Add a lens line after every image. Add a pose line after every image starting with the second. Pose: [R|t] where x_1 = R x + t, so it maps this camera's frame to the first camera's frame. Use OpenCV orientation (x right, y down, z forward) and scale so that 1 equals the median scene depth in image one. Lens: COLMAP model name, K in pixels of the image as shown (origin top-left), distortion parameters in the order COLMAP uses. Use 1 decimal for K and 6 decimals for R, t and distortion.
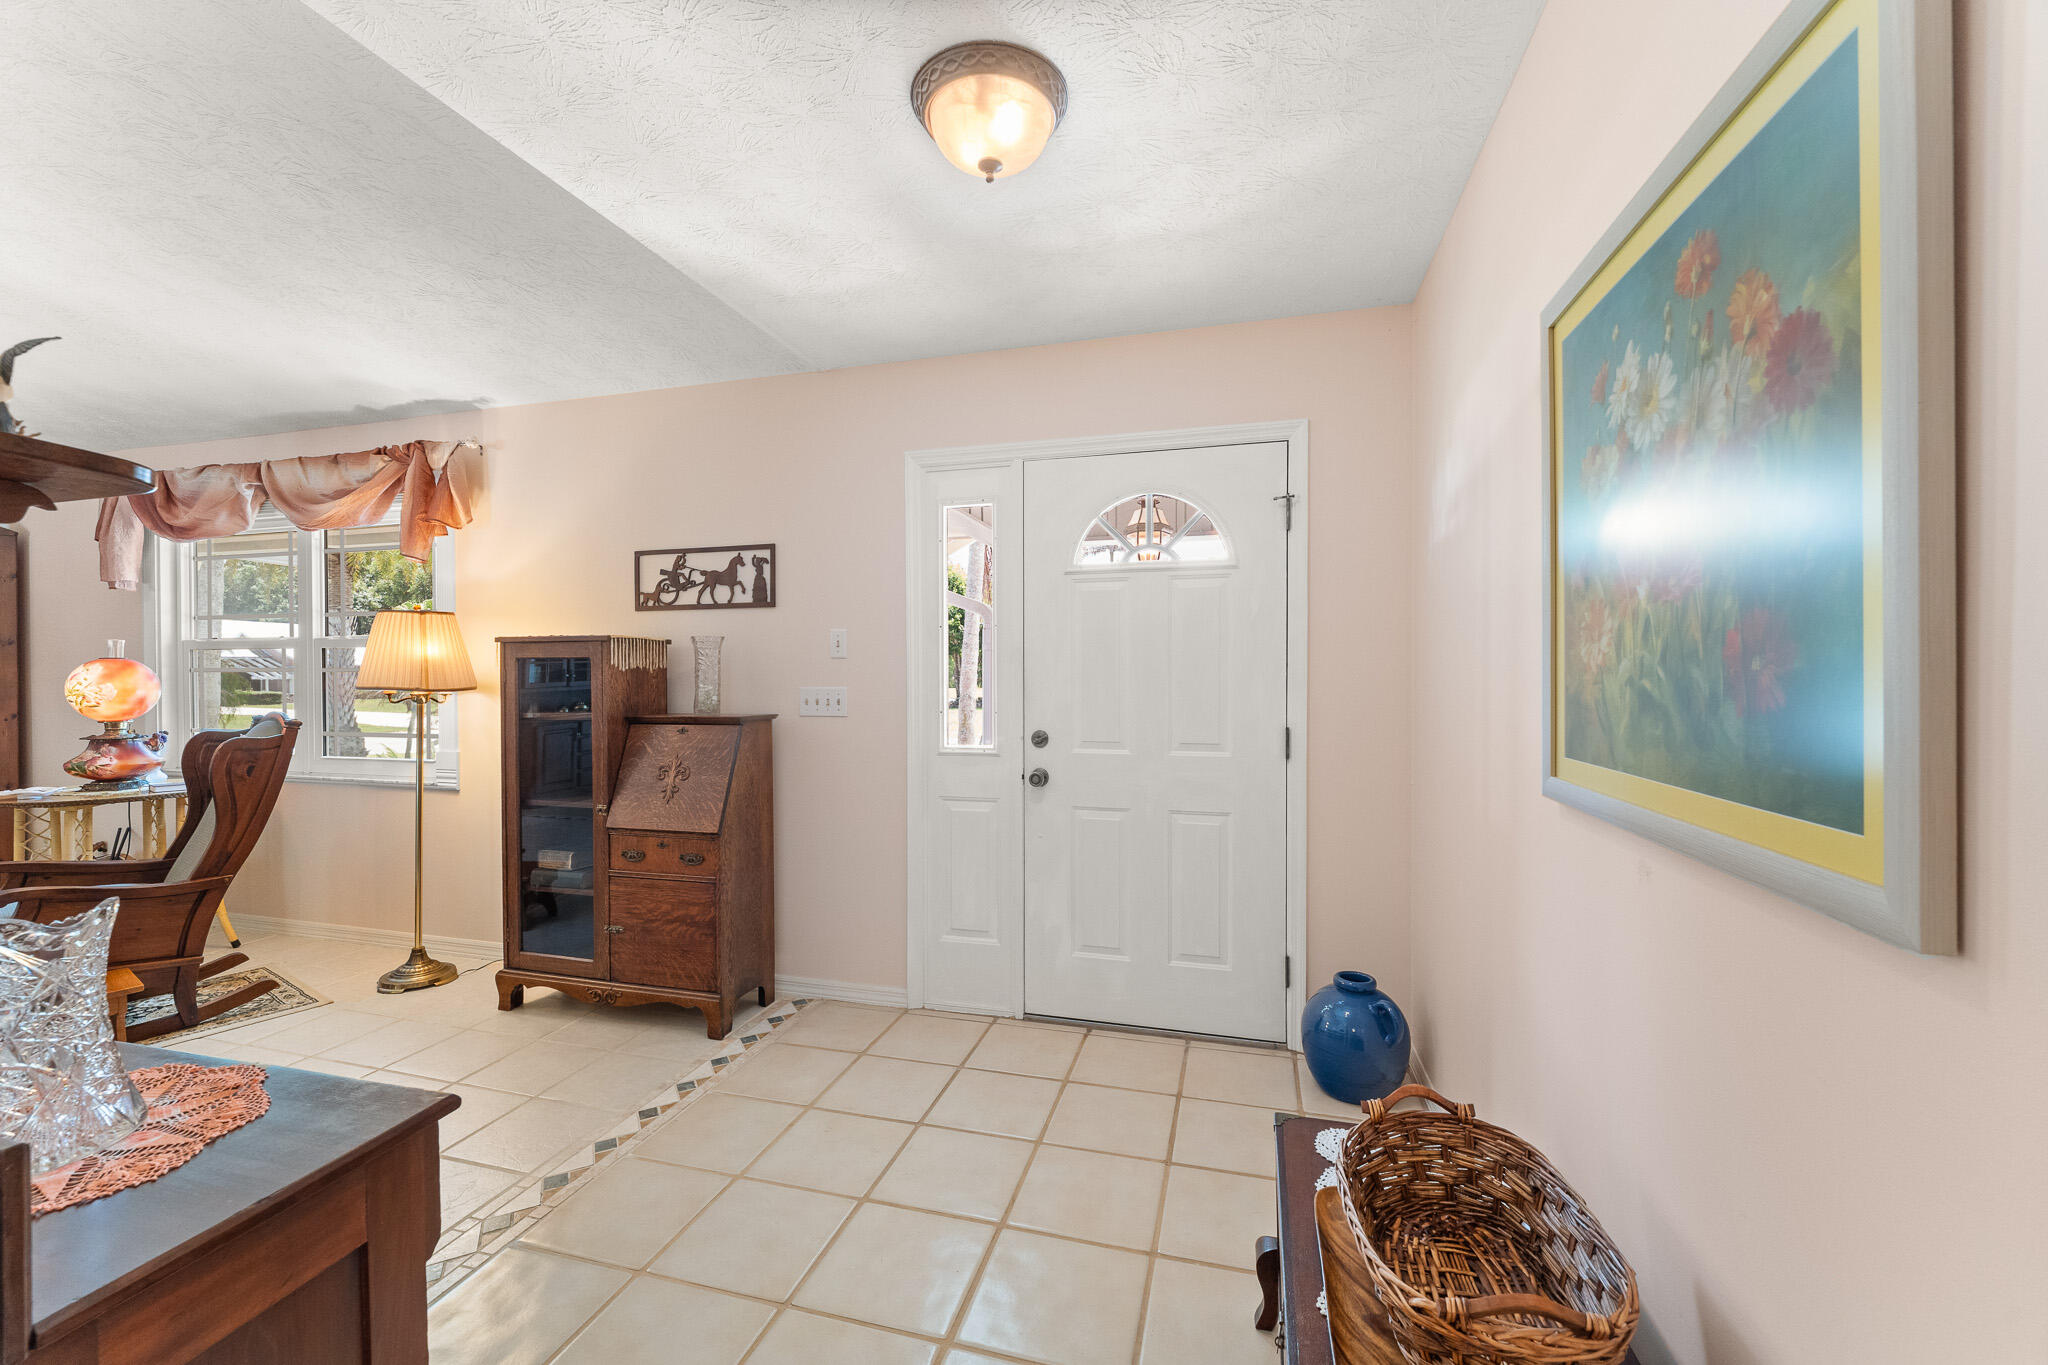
lens RADIAL K [[822.2, 0, 1024.6], [0, 822.2, 679.7], [0, 0, 1]] dist [-0.001940, -0.000097]
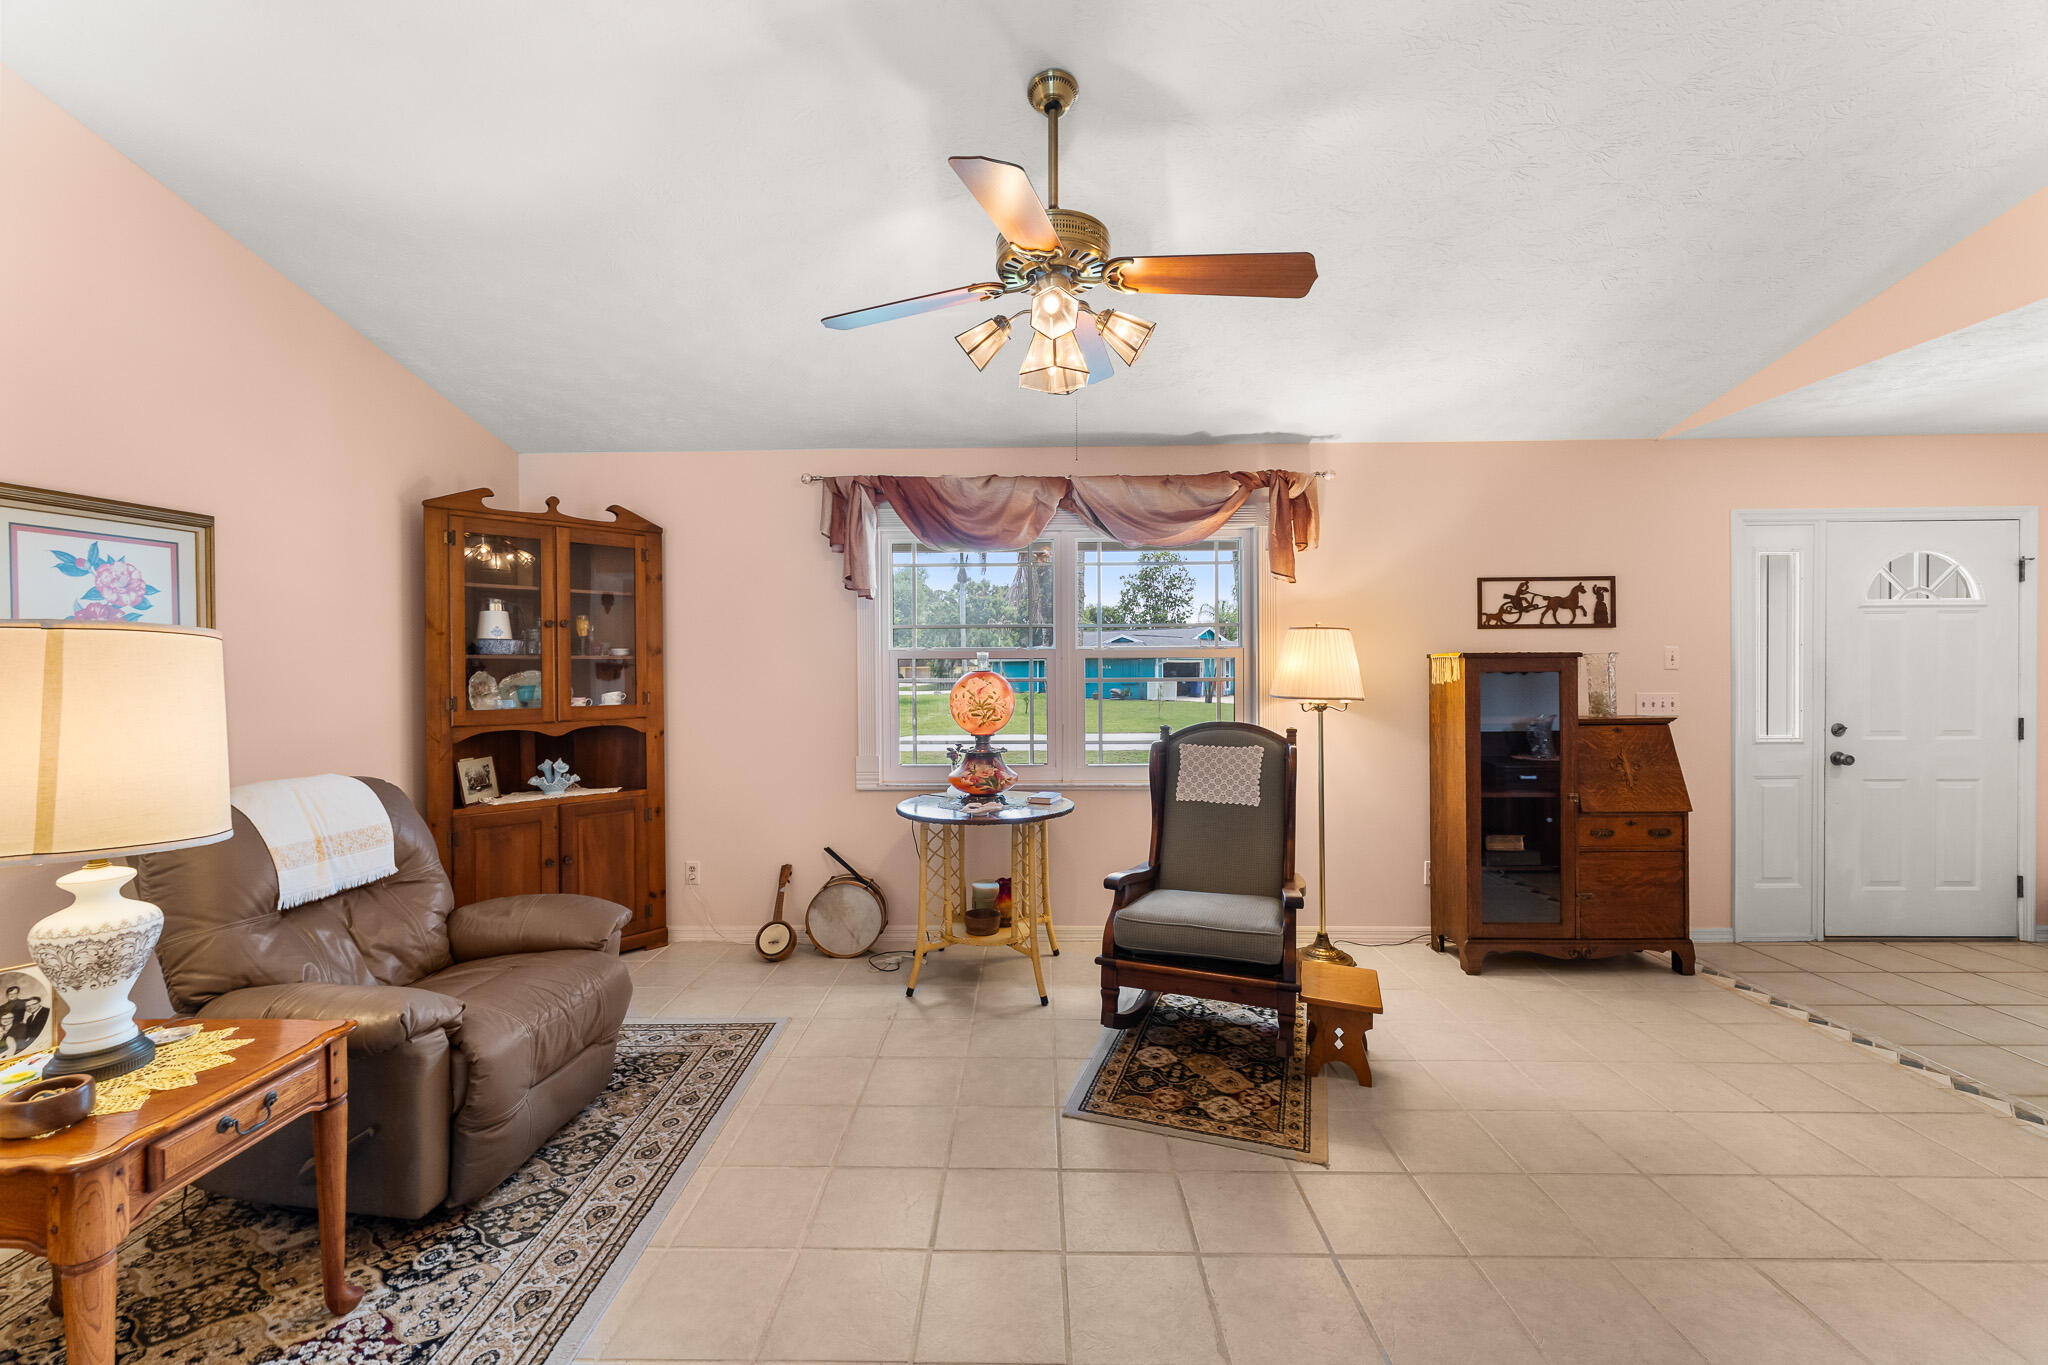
lens RADIAL K [[826.1, 0, 1015.7], [0, 826.1, 671.2], [0, 0, 1]] dist [-0.001100, 0.000020]
pose [[0.967734, -0.004911, 0.251925, -1.443625], [0.005944, 0.999977, -0.003342, -0.024279], [-0.251903, 0.004732, 0.967741, 0.032770]]
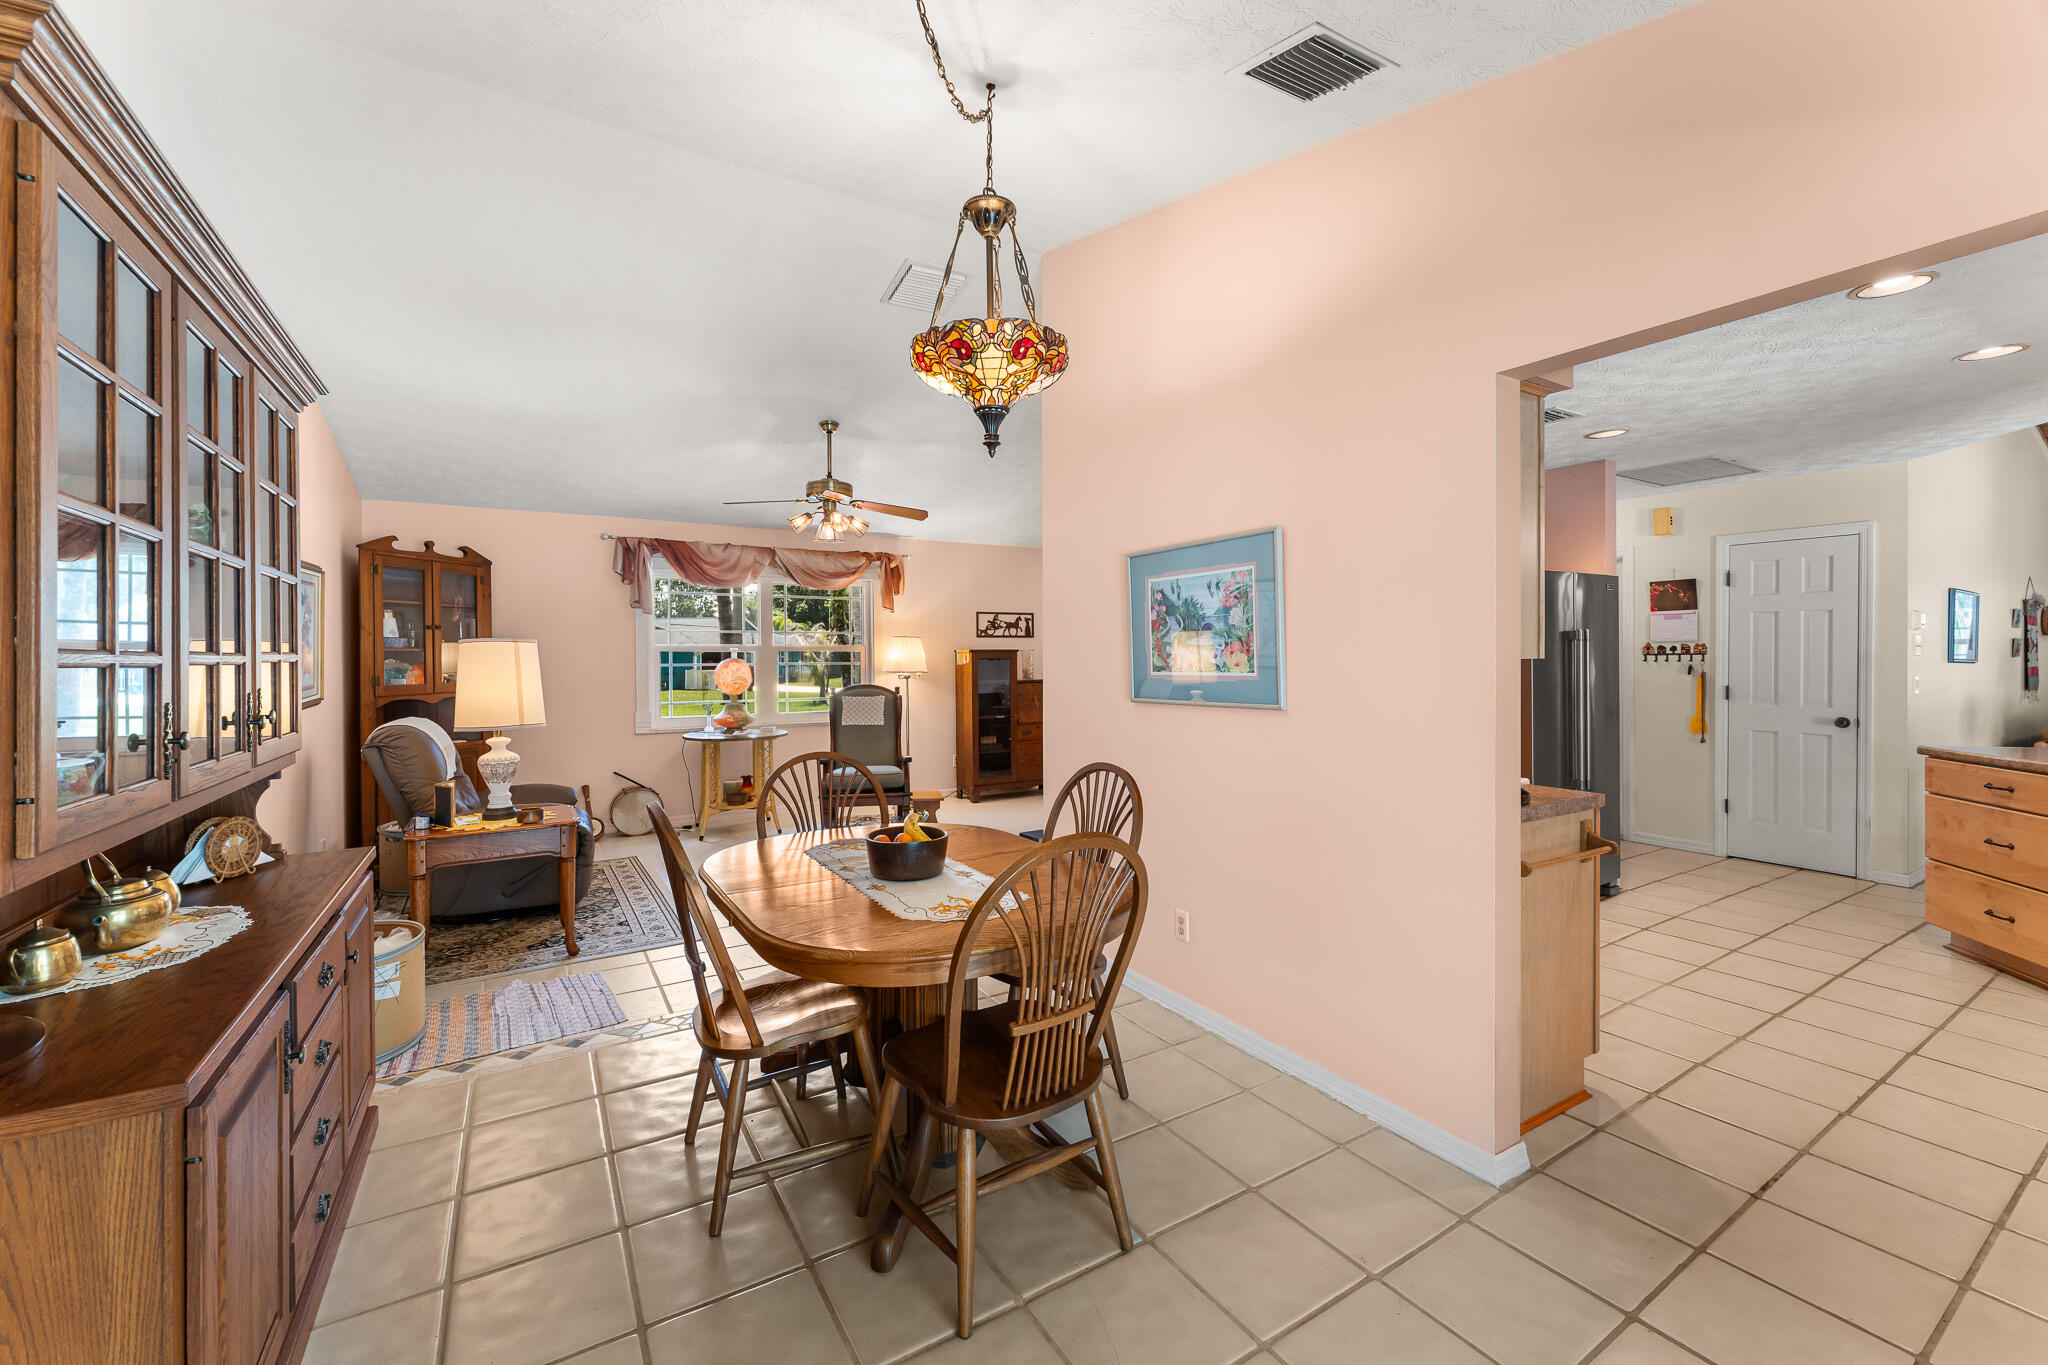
lens RADIAL K [[825.4, 0, 1020.2], [0, 825.4, 656.9], [0, 0, 1]] dist [-0.000508, -0.000005]
pose [[0.679281, -0.004063, 0.733867, -2.172185], [0.009209, 0.999953, -0.002987, -0.020323], [-0.733821, 0.008787, 0.679286, -0.704284]]
